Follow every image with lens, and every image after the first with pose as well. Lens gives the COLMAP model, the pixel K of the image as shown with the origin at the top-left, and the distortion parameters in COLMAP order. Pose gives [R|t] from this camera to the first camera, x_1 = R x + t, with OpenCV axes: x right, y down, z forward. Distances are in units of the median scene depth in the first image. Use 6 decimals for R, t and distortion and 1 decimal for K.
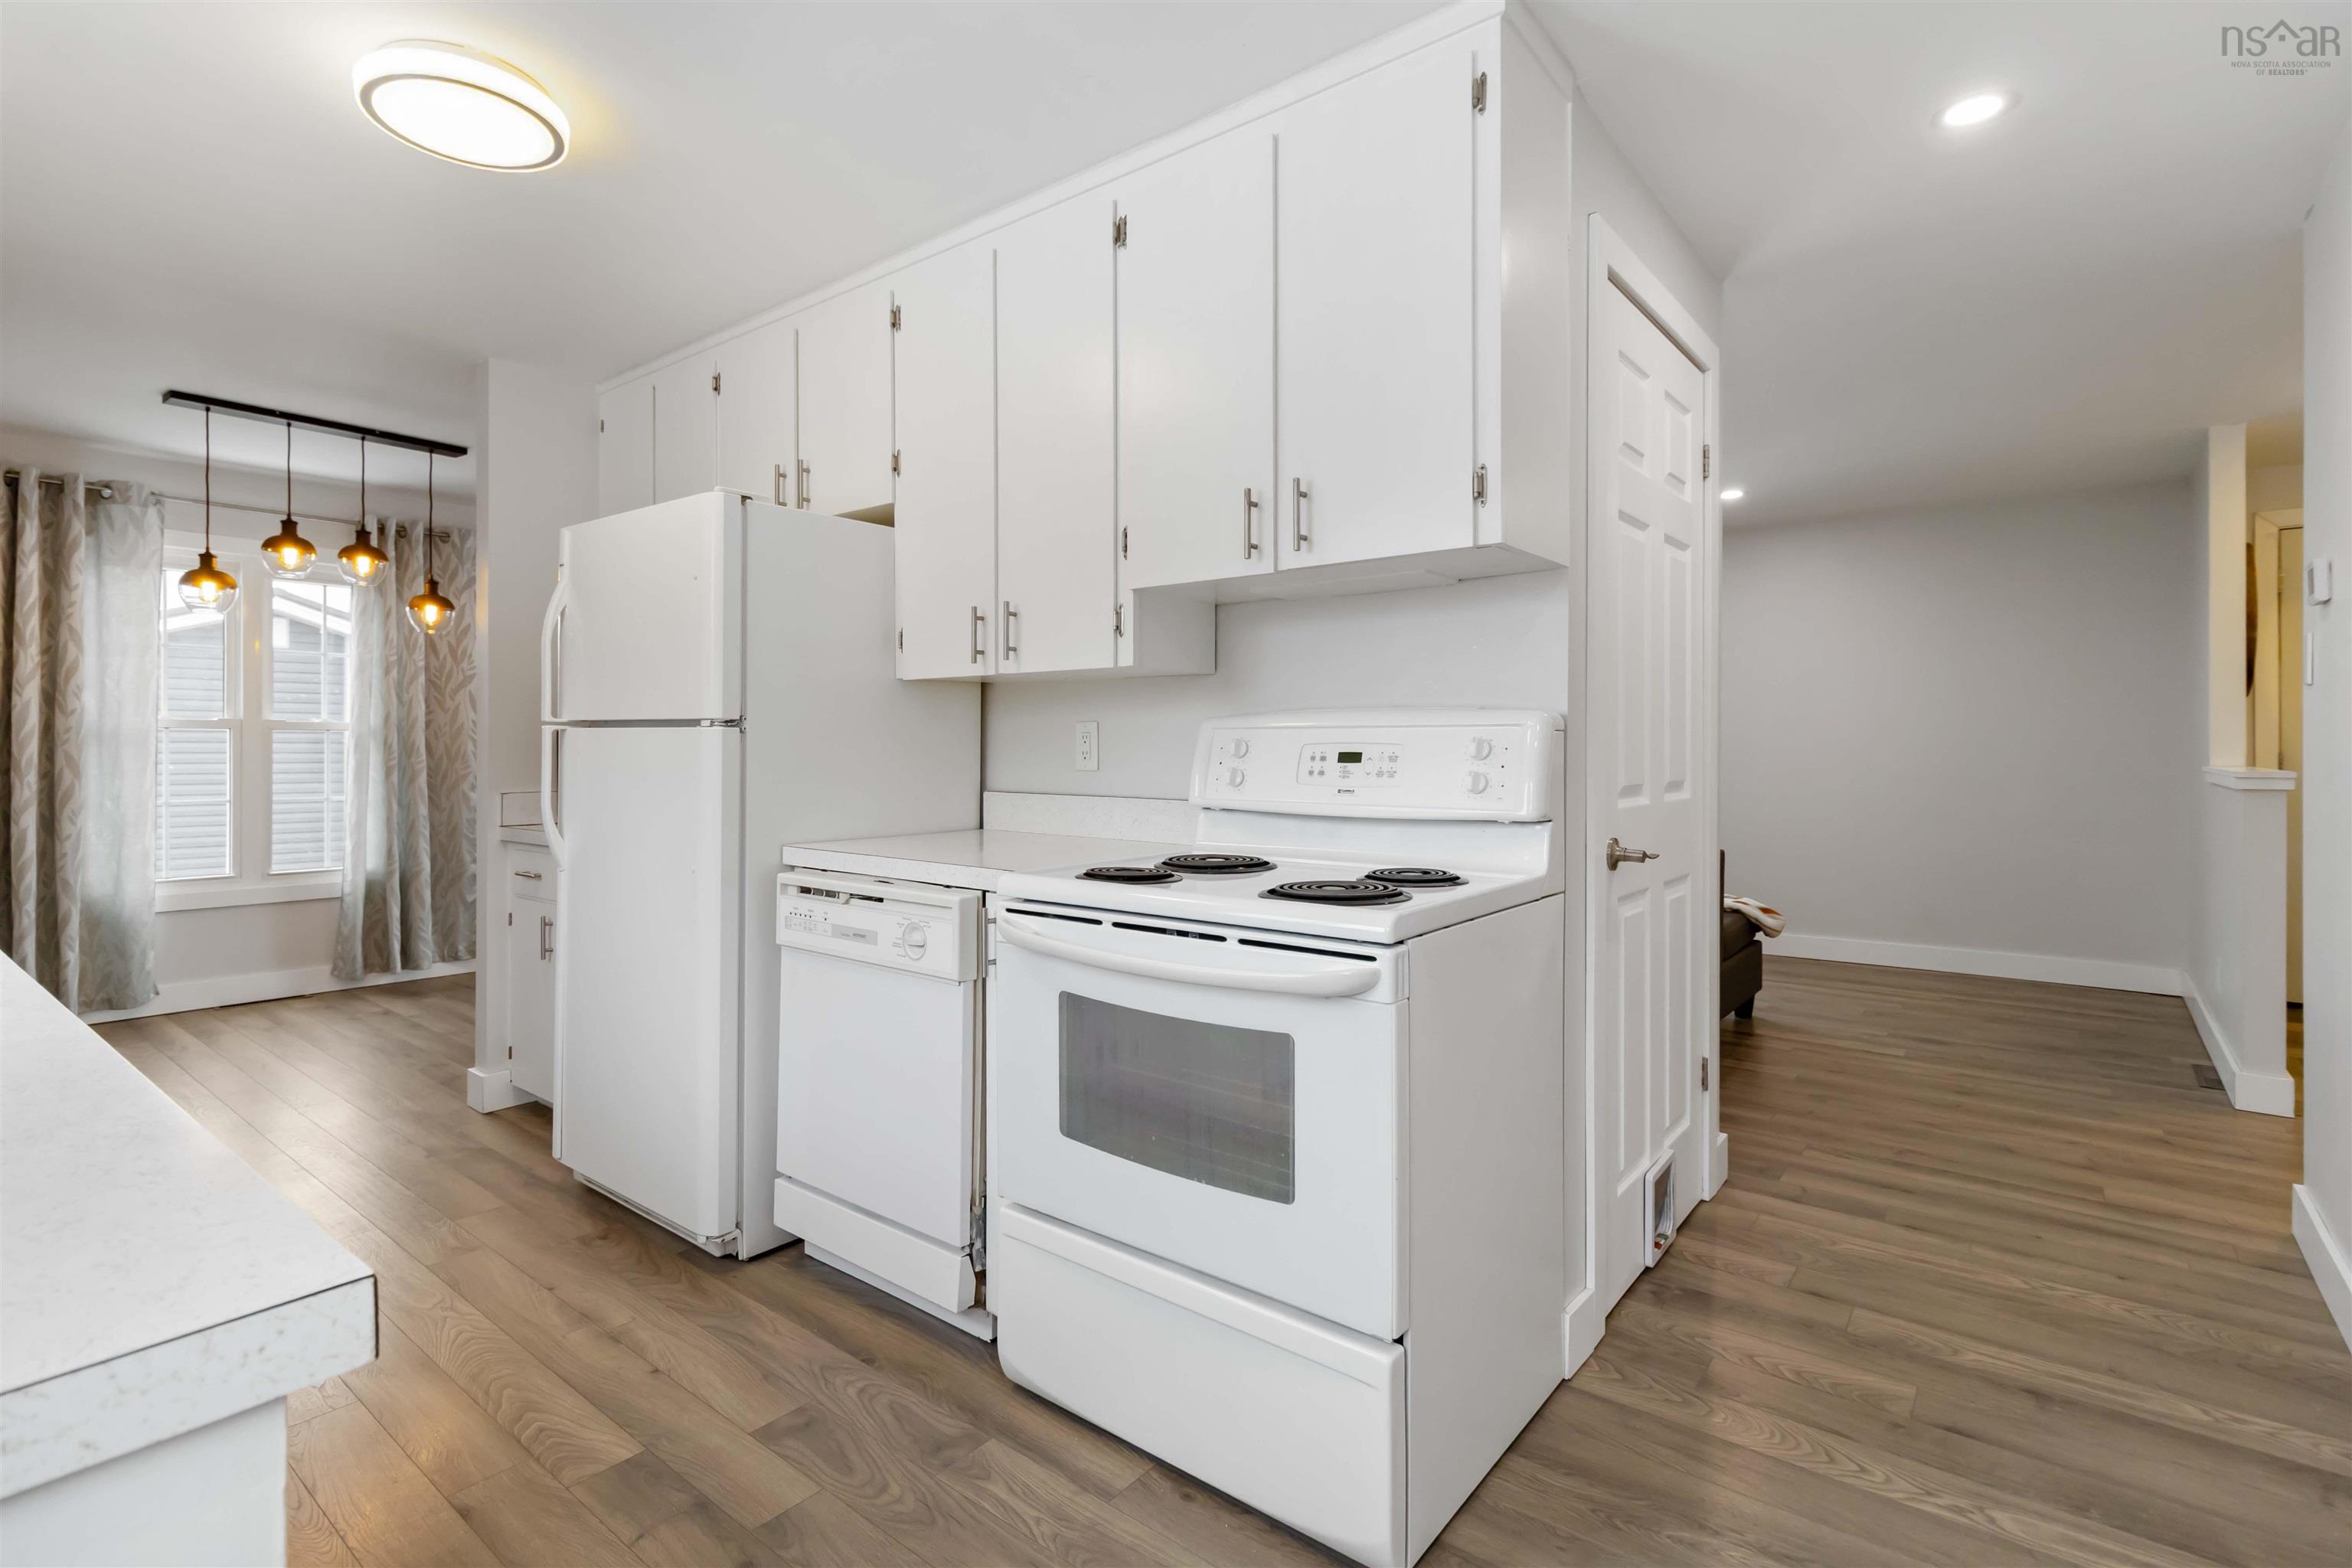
lens RADIAL K [[1116.1, 0, 1171.4], [0, 1116.1, 747.5], [0, 0, 1]] dist [0.001753, 0.000439]
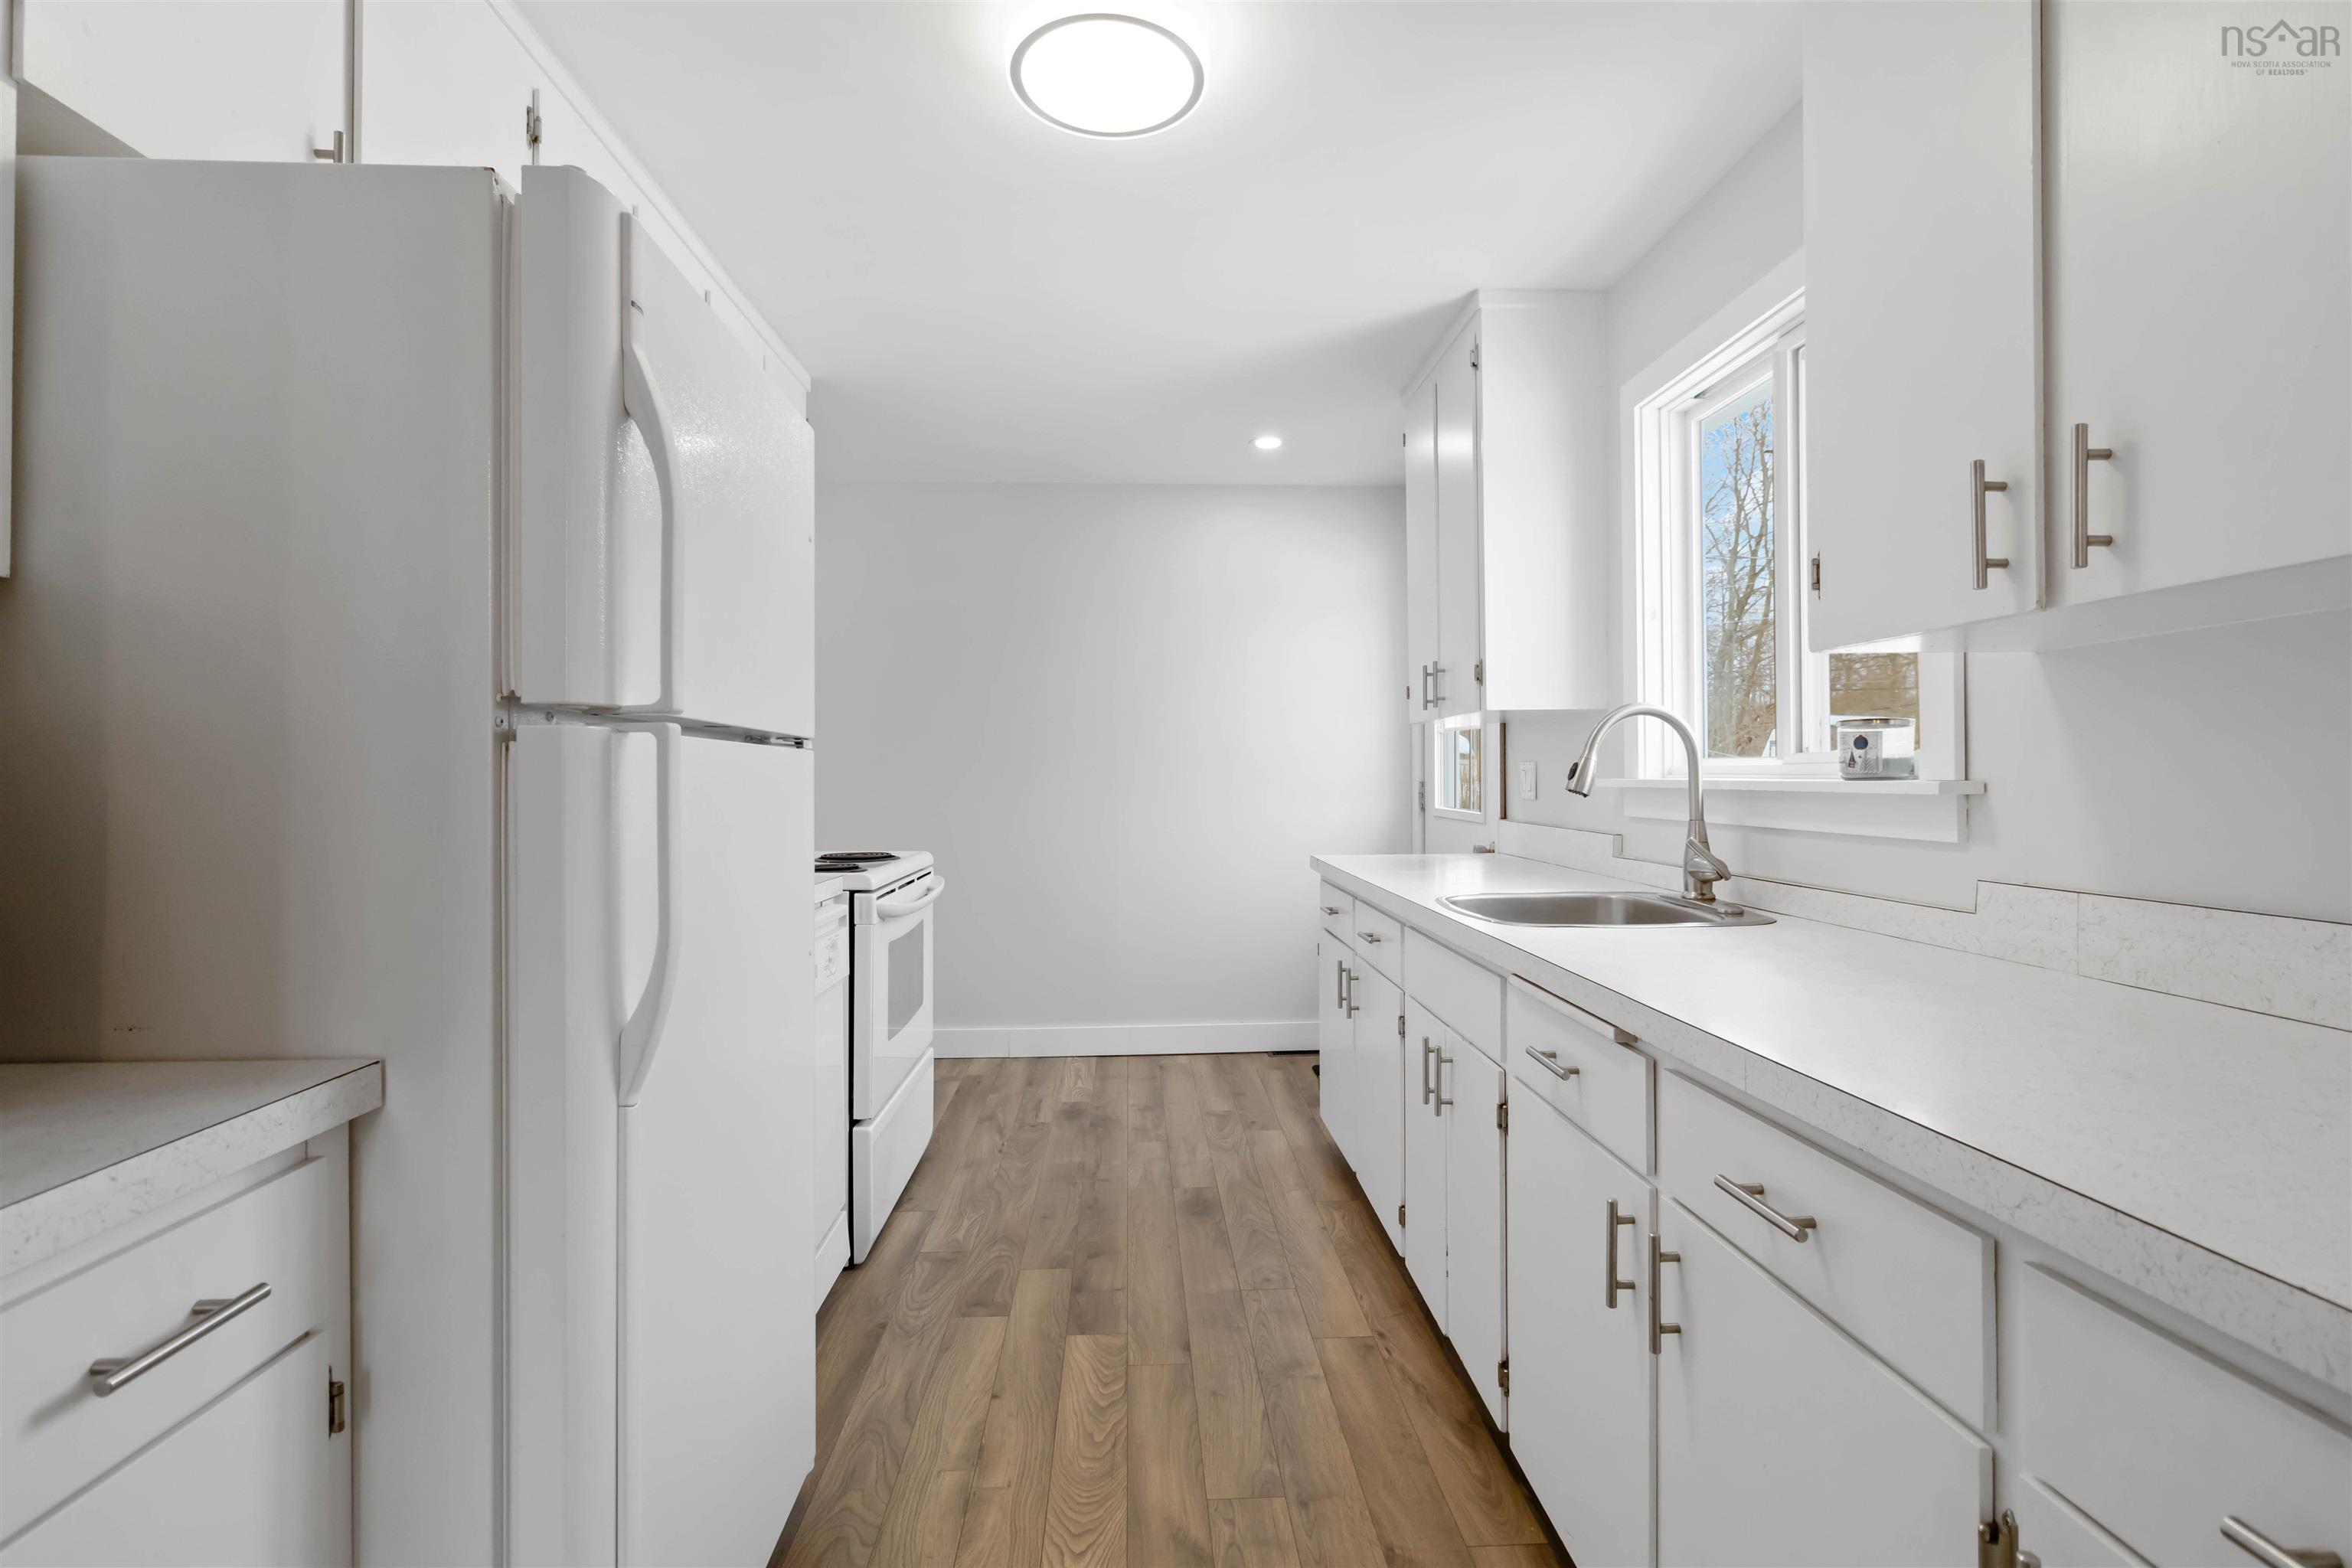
lens RADIAL K [[1081.8, 0, 1180.7], [0, 1081.8, 777.0], [0, 0, 1]] dist [-0.000385, 0.000520]
pose [[-0.664080, 0.001952, 0.747659, -1.097718], [0.002213, 0.999997, -0.000645, 0.000847], [-0.747658, 0.001226, -0.664082, 1.281519]]
